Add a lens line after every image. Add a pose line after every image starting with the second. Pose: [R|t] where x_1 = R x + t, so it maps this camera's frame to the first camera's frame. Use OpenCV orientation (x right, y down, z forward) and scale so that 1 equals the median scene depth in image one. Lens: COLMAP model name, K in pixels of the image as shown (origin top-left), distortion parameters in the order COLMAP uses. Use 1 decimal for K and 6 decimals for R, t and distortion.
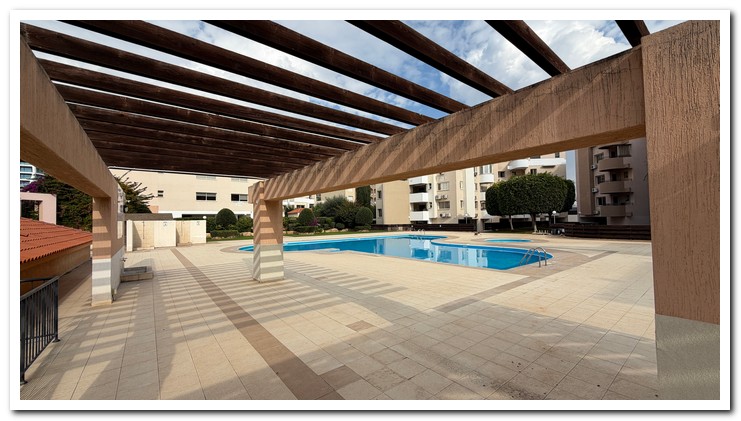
lens RADIAL K [[277.5, 0, 369.0], [0, 277.5, 212.9], [0, 0, 1]] dist [-0.000358, 0.000071]
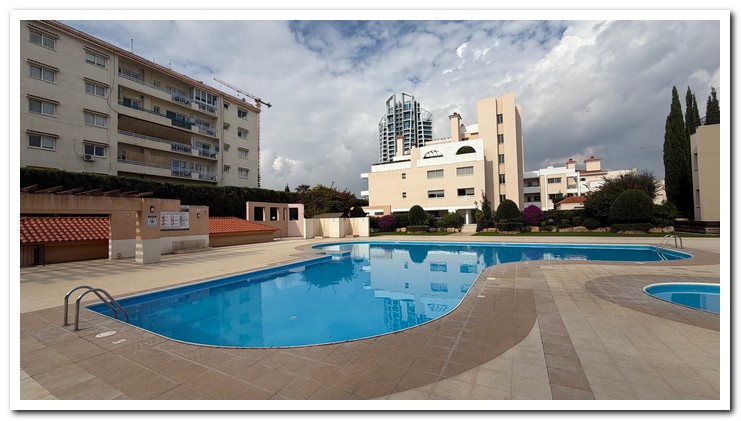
lens RADIAL K [[277.5, 0, 368.1], [0, 277.5, 210.6], [0, 0, 1]] dist [-0.000358, 0.000071]
pose [[0.397204, -0.023267, -0.917436, 0.275303], [0.042099, 0.999088, -0.007111, 0.002708], [0.916764, -0.035798, 0.397821, 0.281616]]
